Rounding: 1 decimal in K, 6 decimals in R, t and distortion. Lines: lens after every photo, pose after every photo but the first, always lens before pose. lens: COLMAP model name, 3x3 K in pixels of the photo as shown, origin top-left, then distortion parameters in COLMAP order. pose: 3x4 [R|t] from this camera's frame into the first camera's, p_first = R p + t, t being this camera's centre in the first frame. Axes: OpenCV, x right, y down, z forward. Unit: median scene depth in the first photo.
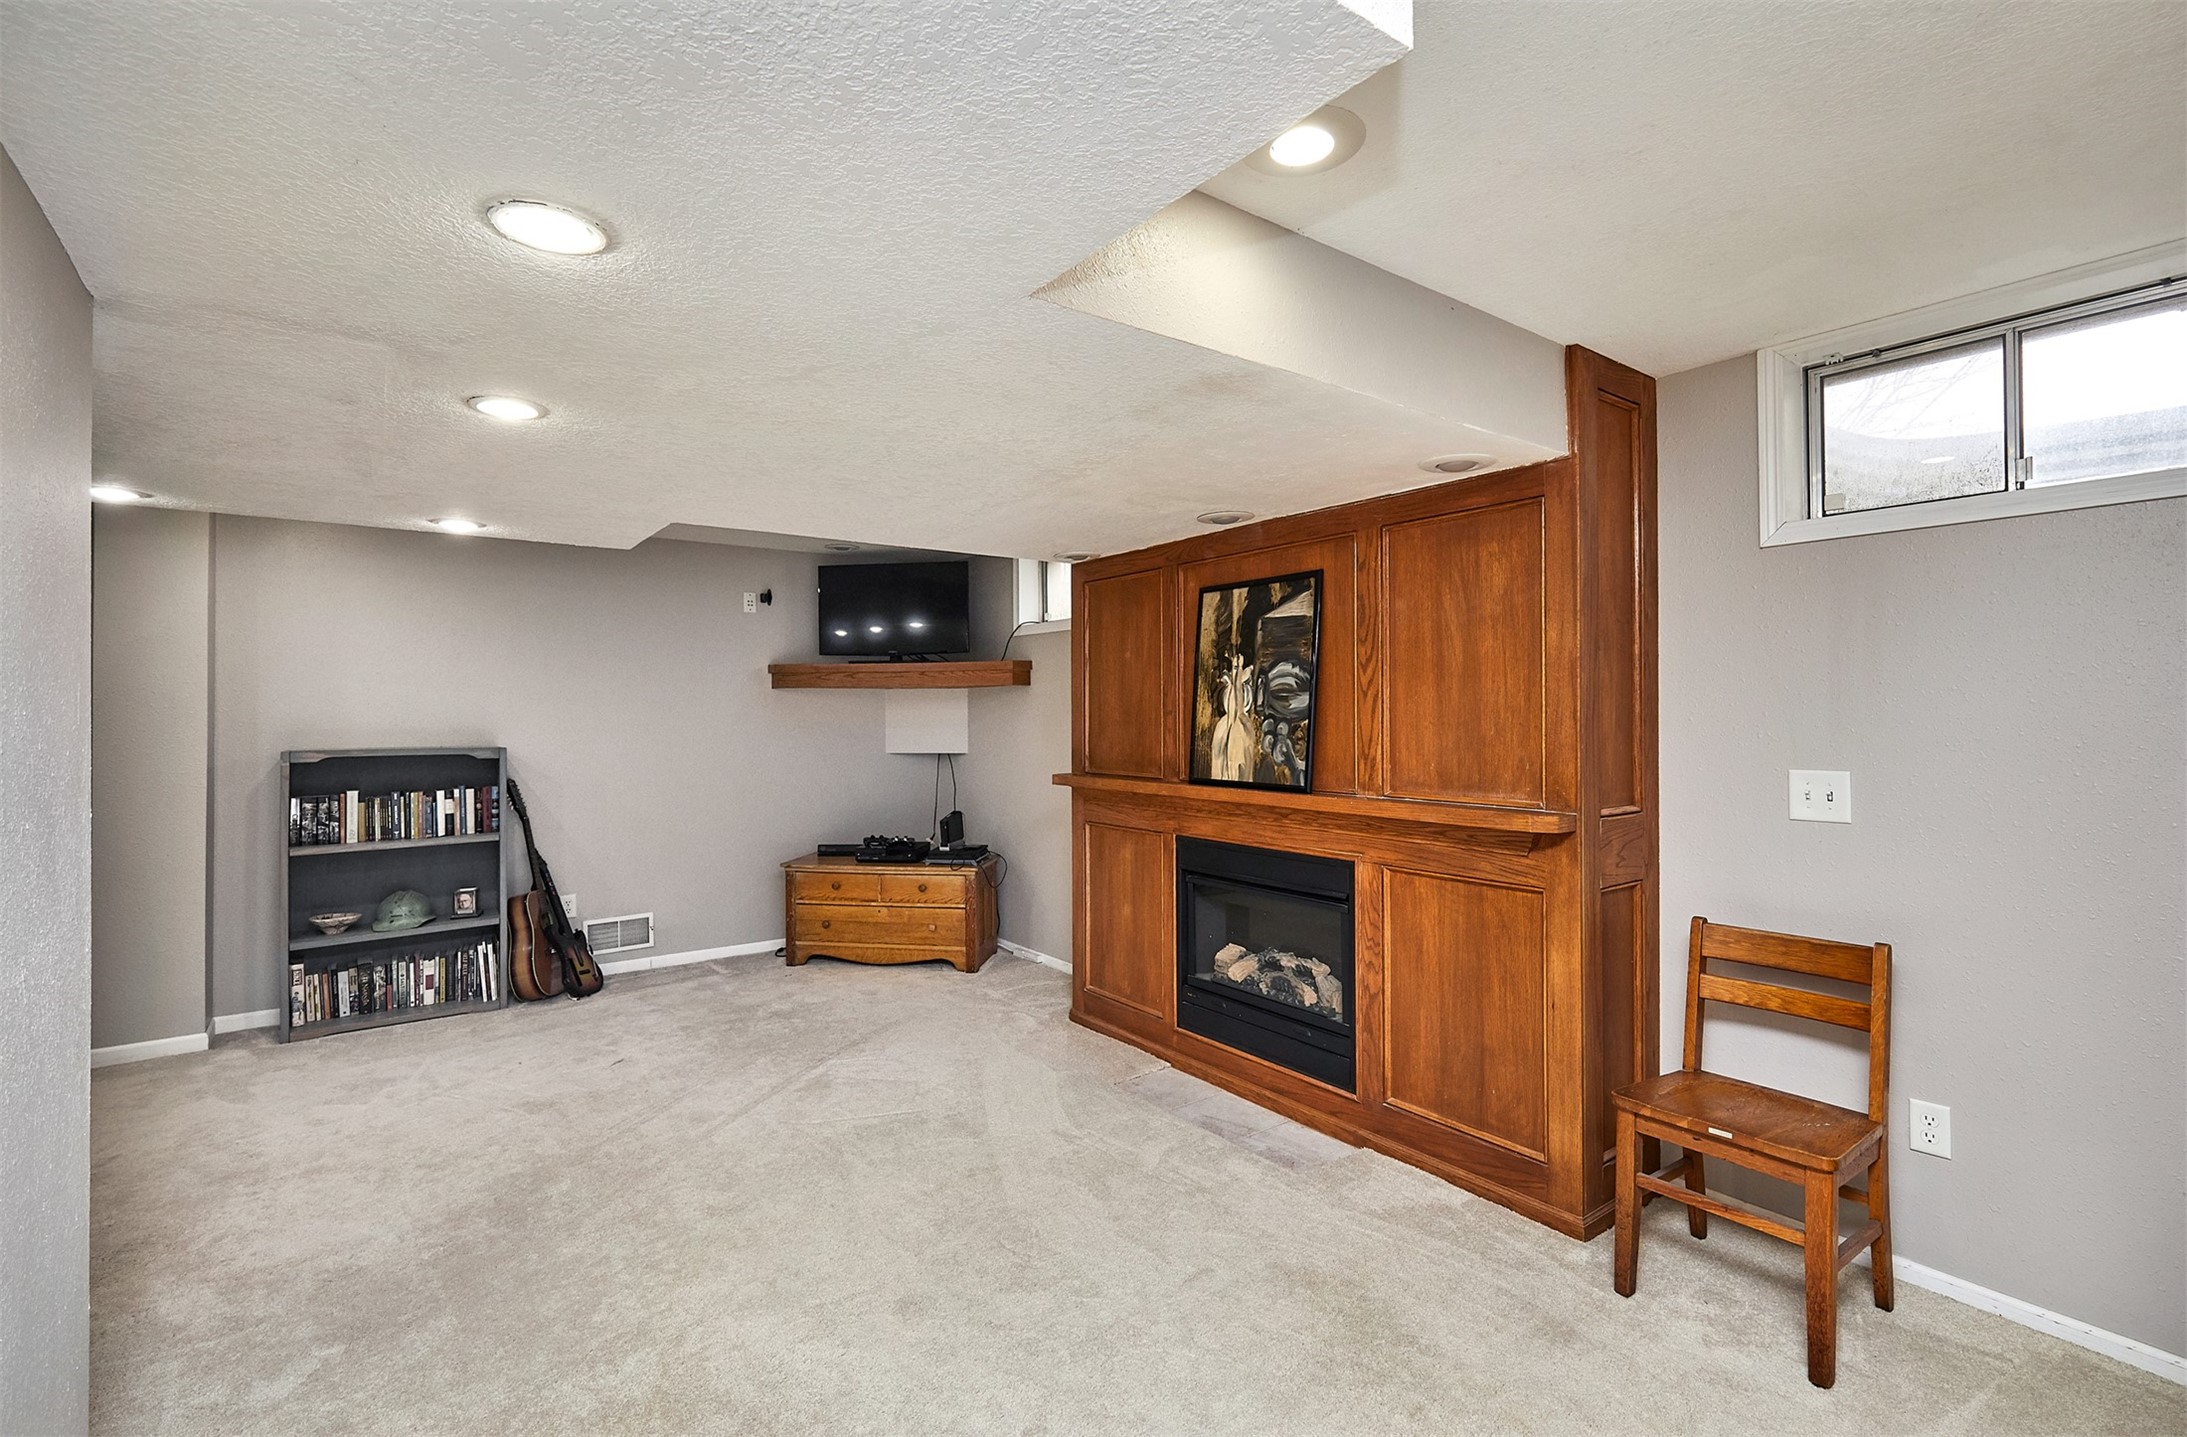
lens RADIAL K [[997.6, 0, 1090.5], [0, 997.6, 705.3], [0, 0, 1]] dist [0.004134, 0.000657]
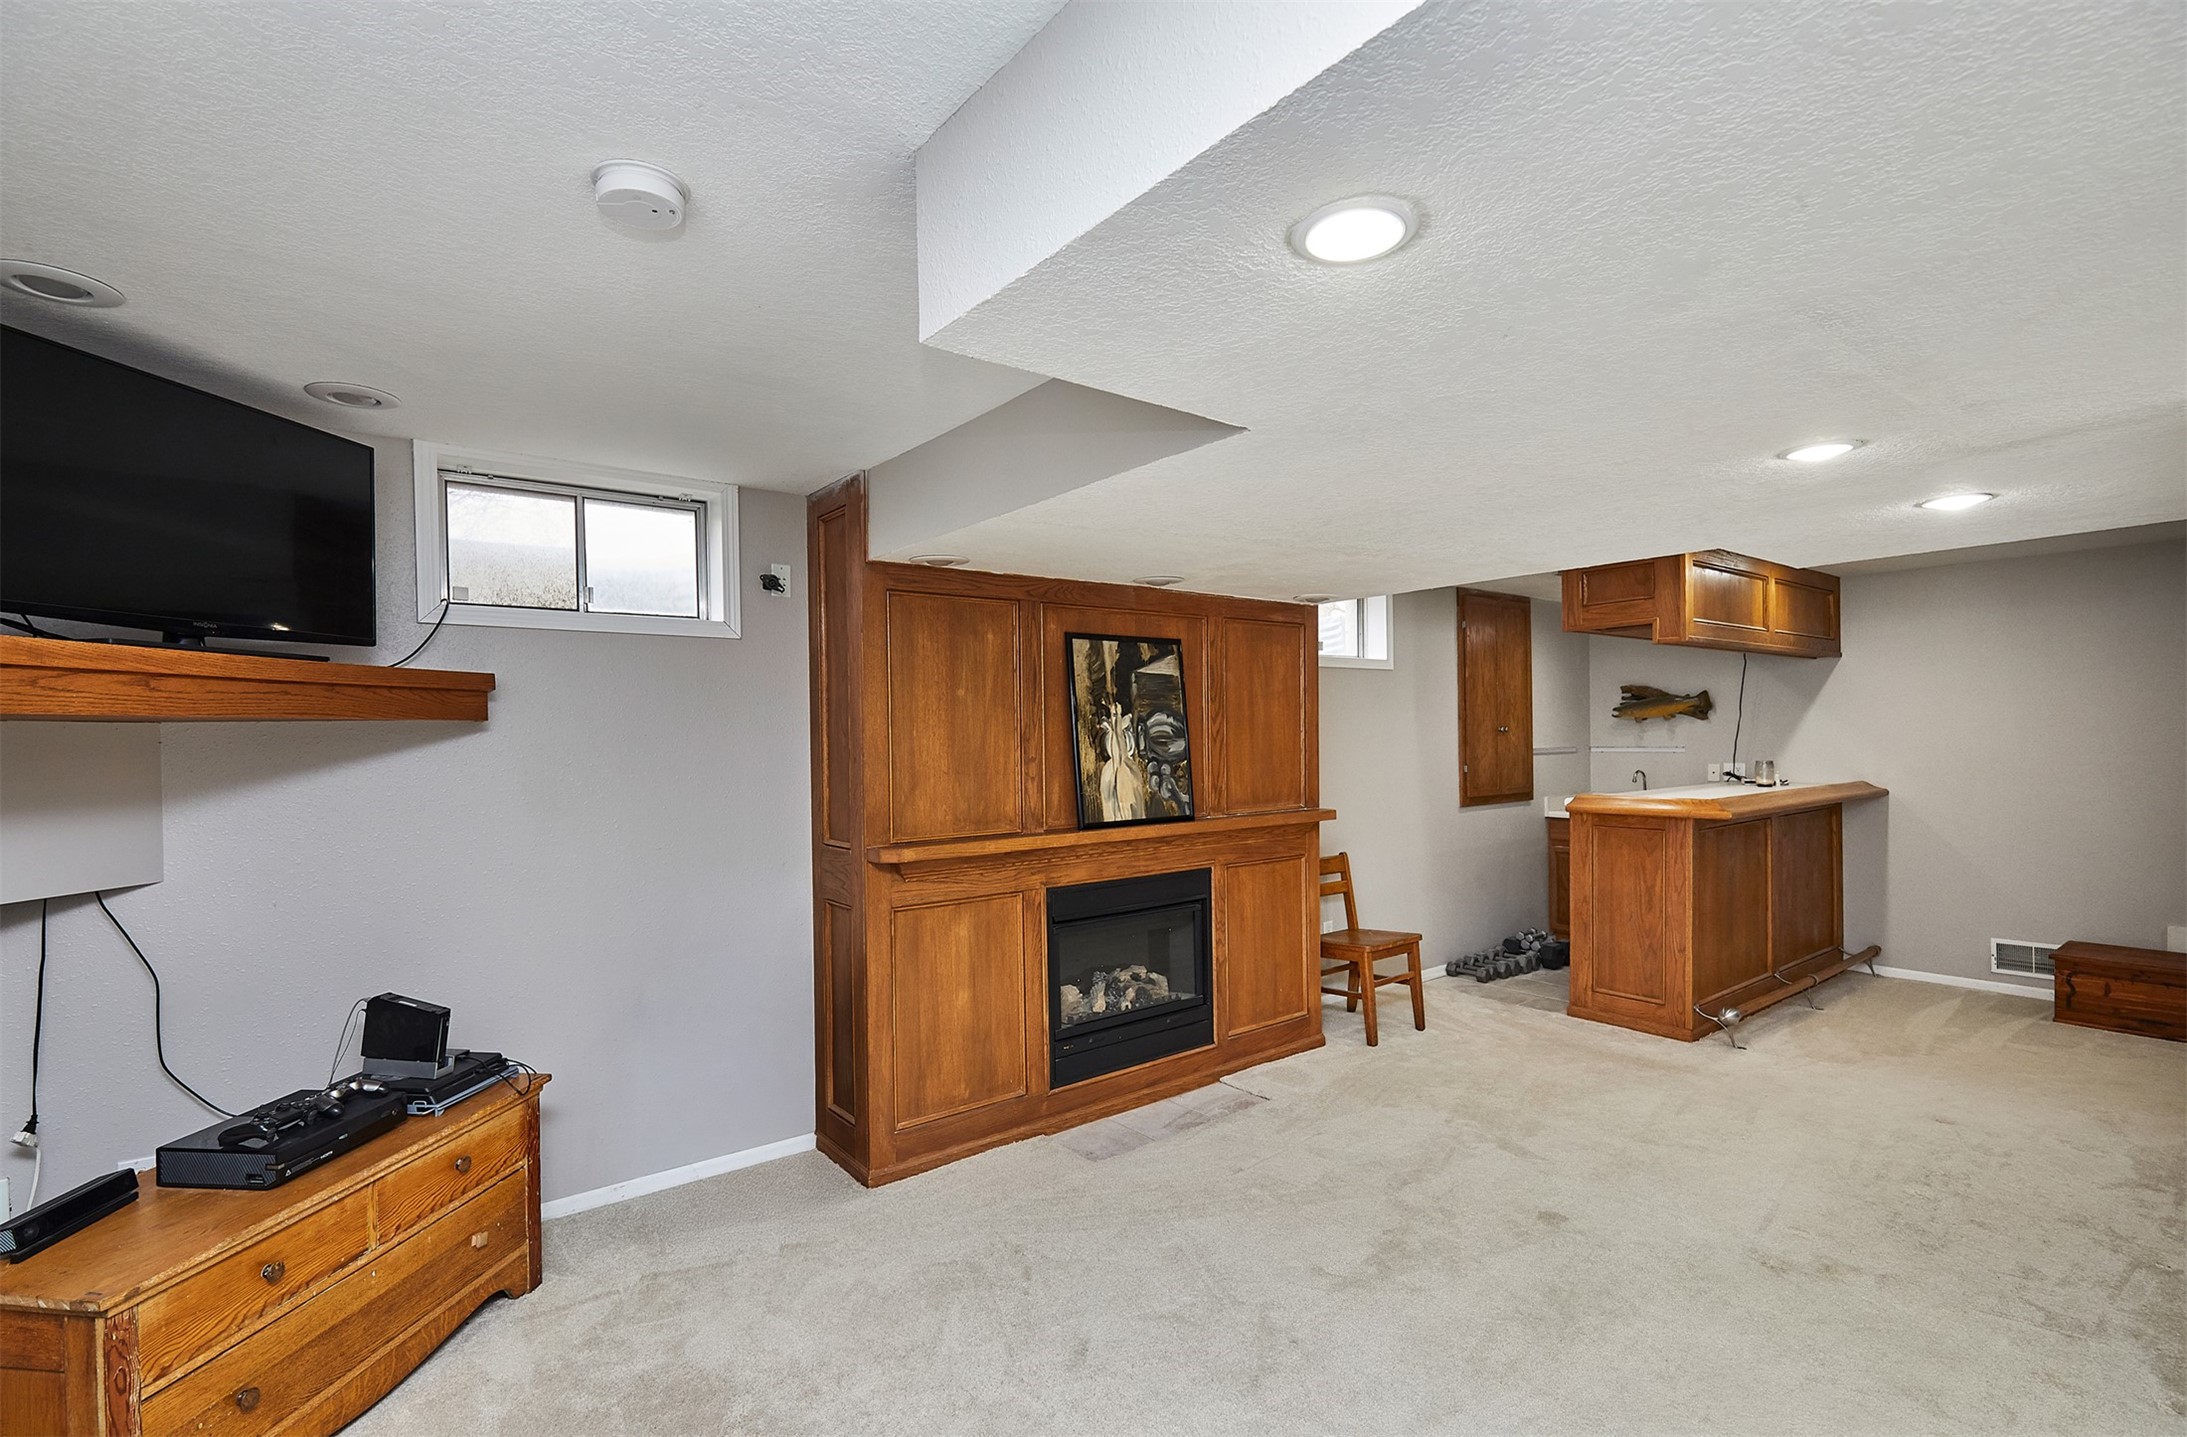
lens RADIAL K [[997.6, 0, 909.4], [0, 997.6, 784.6], [0, 0, 1]] dist [0.004134, 0.000657]
pose [[0.032827, -0.019523, 0.999270, -0.952419], [0.023014, 0.999559, 0.018773, 0.011898], [-0.999196, 0.022381, 0.033262, 1.213333]]
